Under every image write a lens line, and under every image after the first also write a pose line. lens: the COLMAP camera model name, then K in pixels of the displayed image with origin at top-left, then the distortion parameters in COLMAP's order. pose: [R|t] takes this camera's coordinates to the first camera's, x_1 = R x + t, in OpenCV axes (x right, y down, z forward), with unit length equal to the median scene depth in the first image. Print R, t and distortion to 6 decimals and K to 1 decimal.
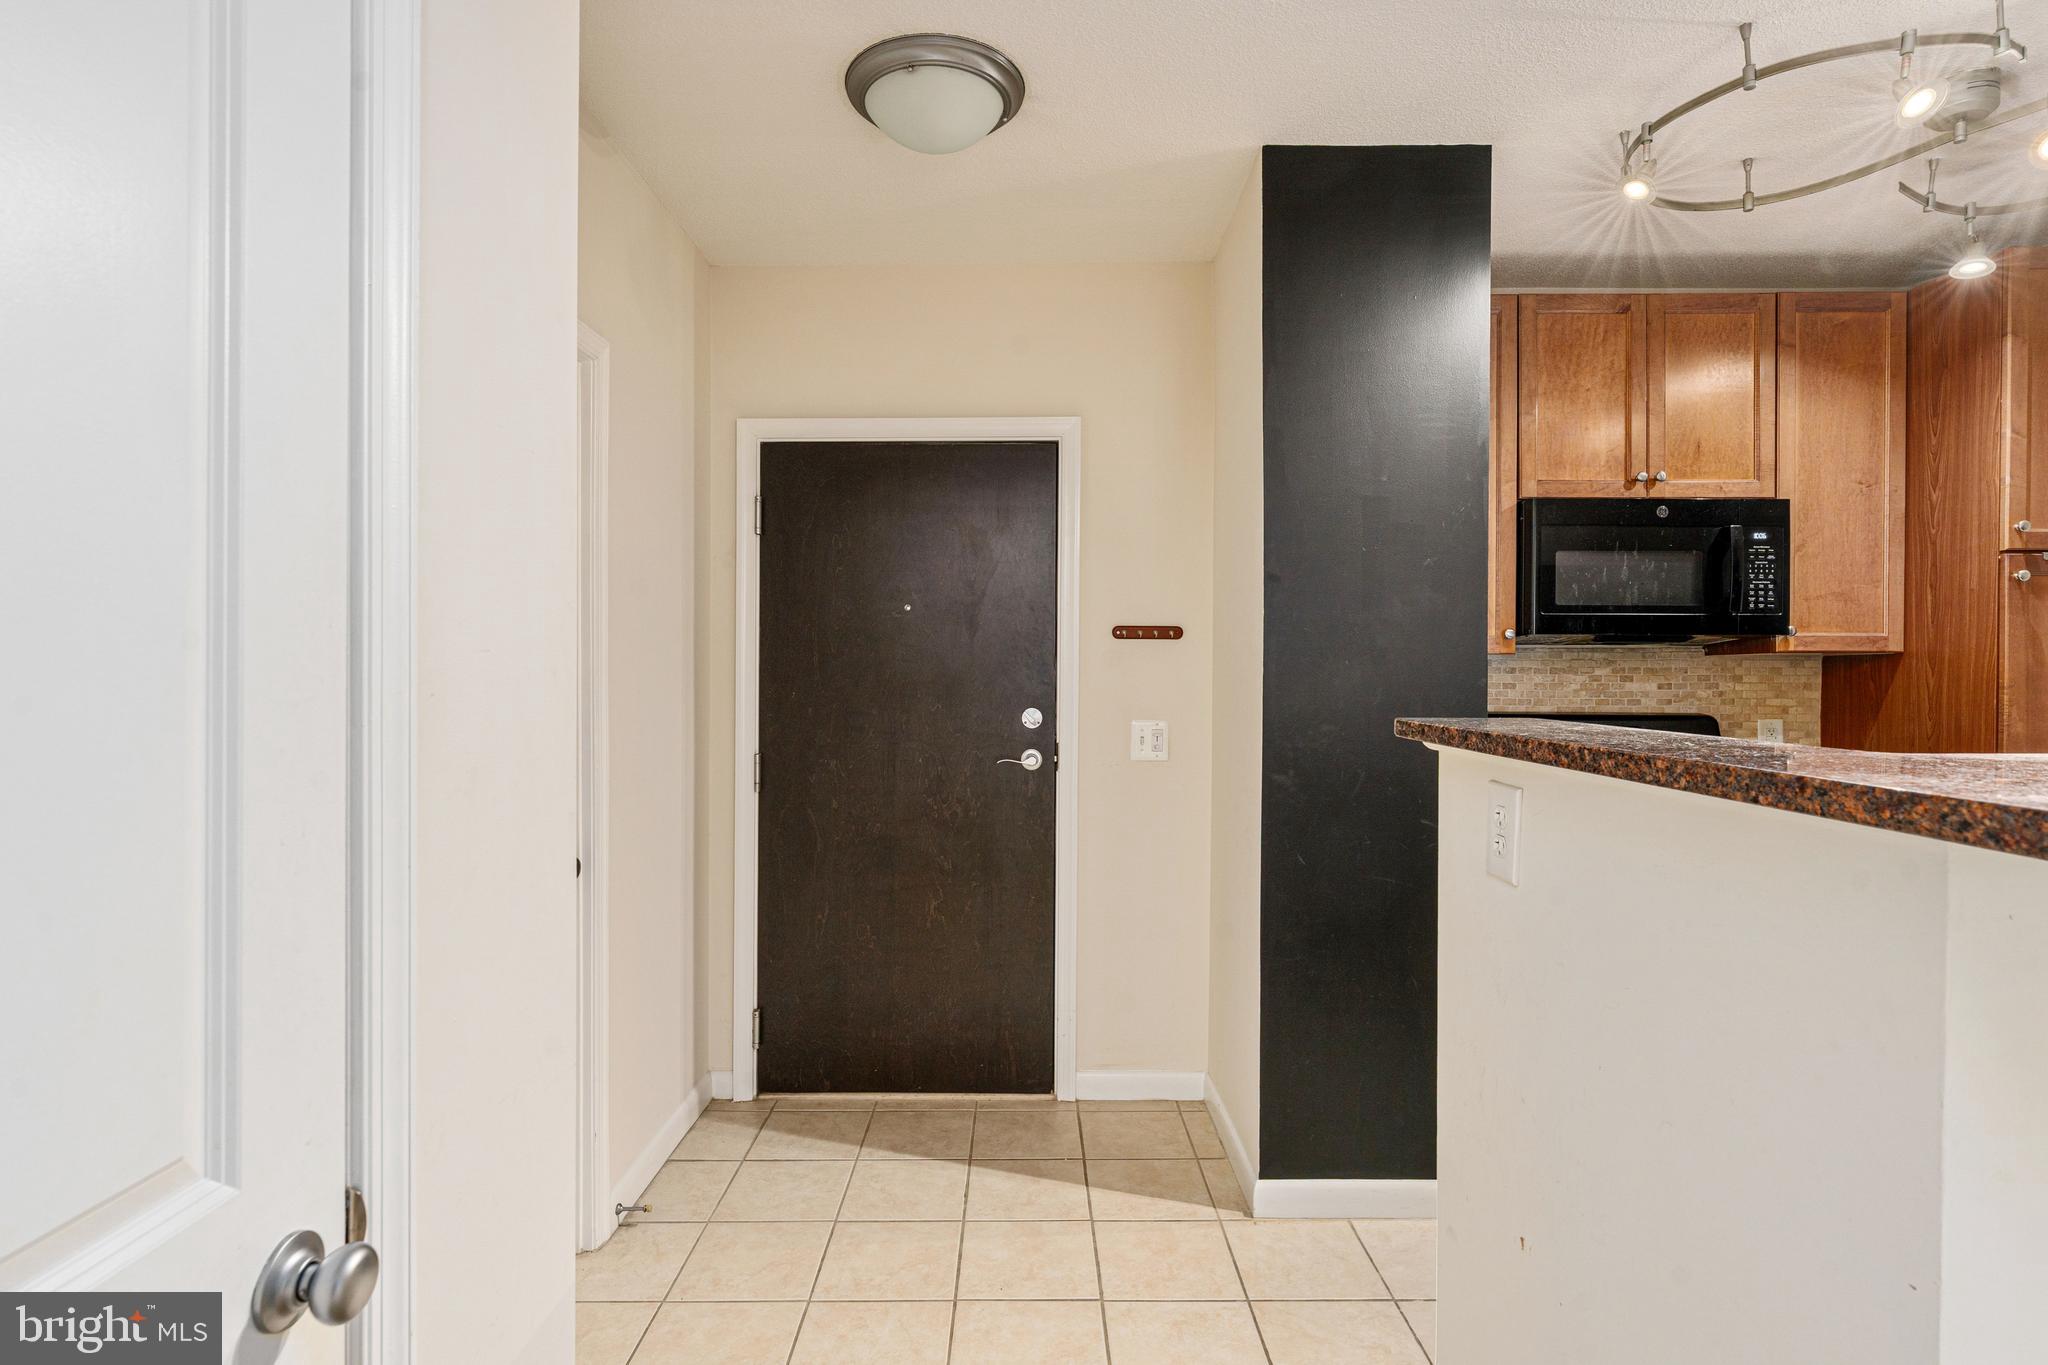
lens RADIAL K [[1027.4, 0, 1024.7], [0, 1027.4, 688.6], [0, 0, 1]] dist [0.000338, -0.000052]
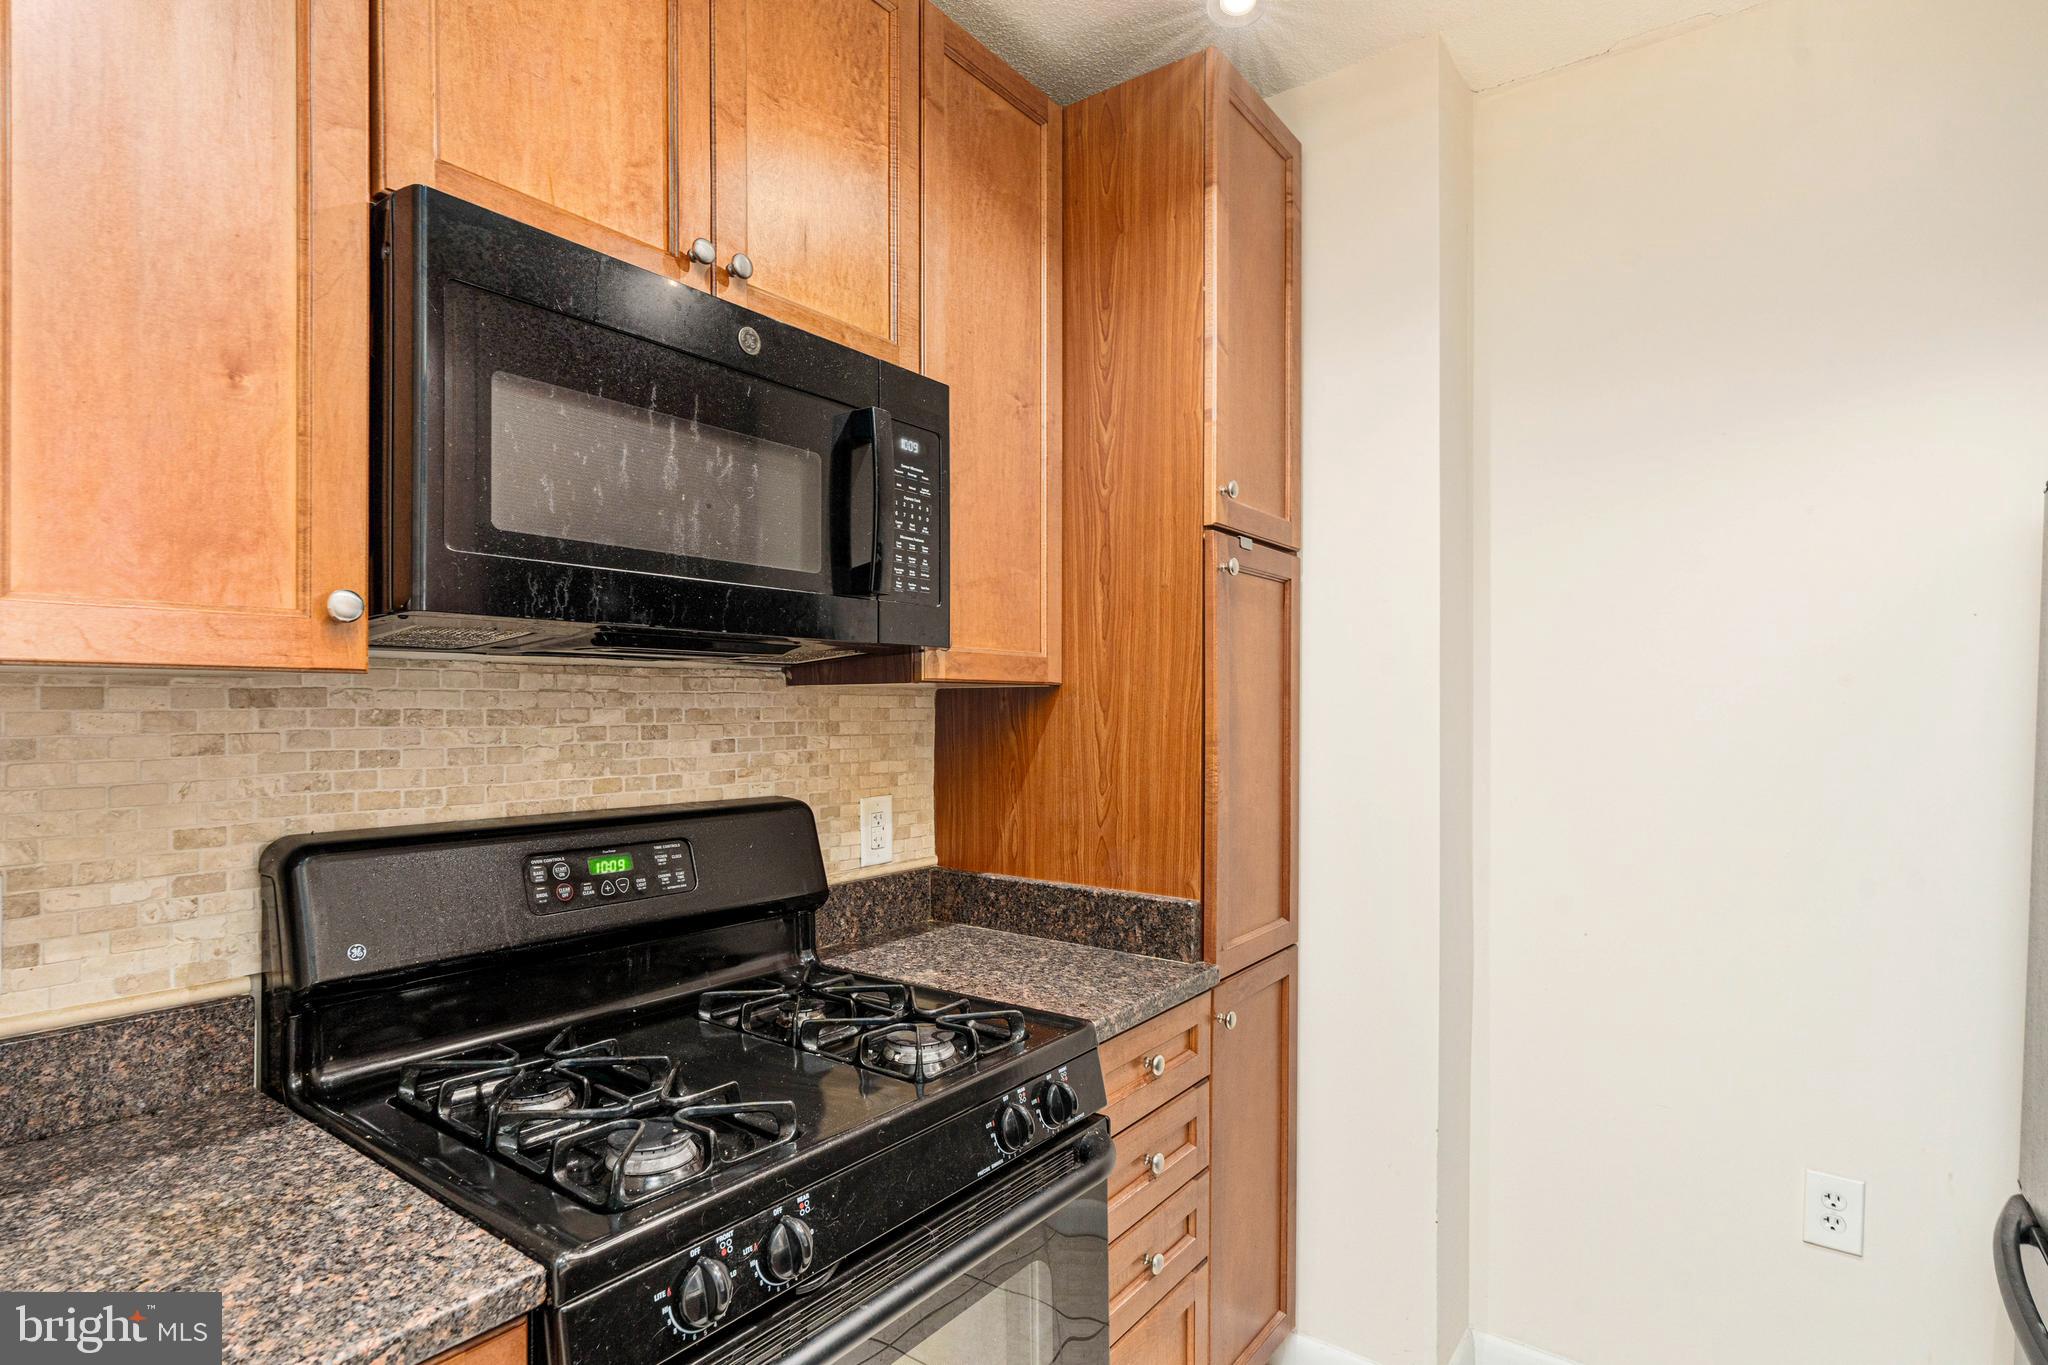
lens RADIAL K [[1036.0, 0, 1032.0], [0, 1036.0, 695.6], [0, 0, 1]] dist [0.000280, -0.000543]
pose [[0.598777, 0.006801, 0.800887, 0.344210], [0.010772, 0.999805, -0.016543, -0.018626], [-0.800843, 0.018533, 0.598587, 0.642668]]
